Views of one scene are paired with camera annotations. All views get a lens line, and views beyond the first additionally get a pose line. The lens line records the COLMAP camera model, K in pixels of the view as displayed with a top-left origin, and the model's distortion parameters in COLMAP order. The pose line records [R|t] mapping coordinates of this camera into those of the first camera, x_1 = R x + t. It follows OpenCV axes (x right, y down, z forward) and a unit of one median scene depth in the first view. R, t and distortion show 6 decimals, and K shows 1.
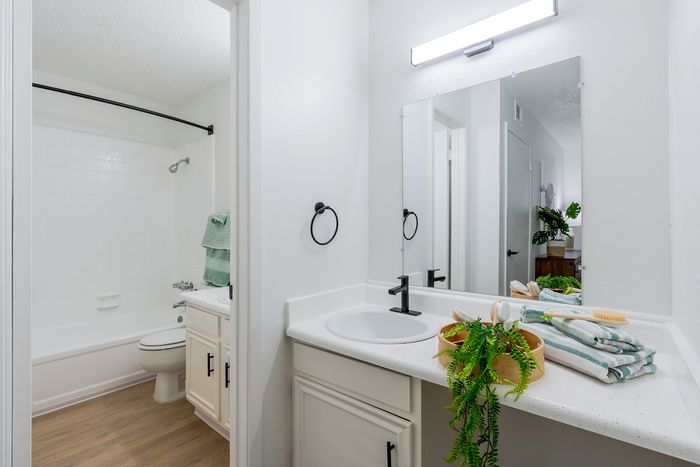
lens RADIAL K [[341.9, 0, 350.0], [0, 341.9, 233.5], [0, 0, 1]] dist [-0.002495, -0.000529]
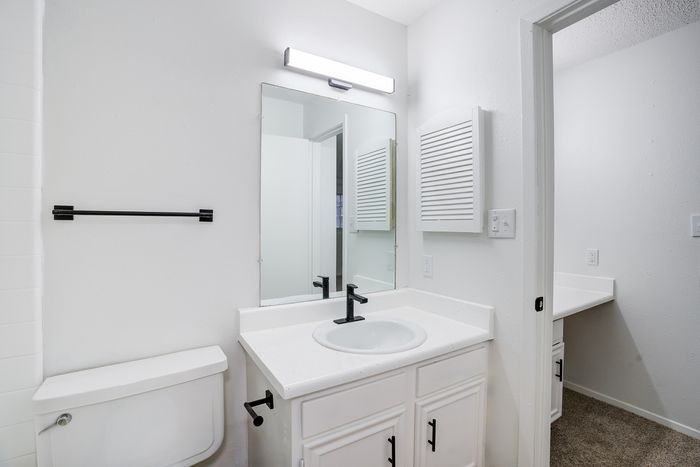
lens RADIAL K [[341.9, 0, 350.0], [0, 341.9, 233.5], [0, 0, 1]] dist [-0.002495, -0.000529]
pose [[0.339658, -0.001954, 0.940547, -0.923353], [0.002166, 0.999997, 0.001295, -0.039532], [-0.940546, 0.001597, 0.339661, 0.734084]]
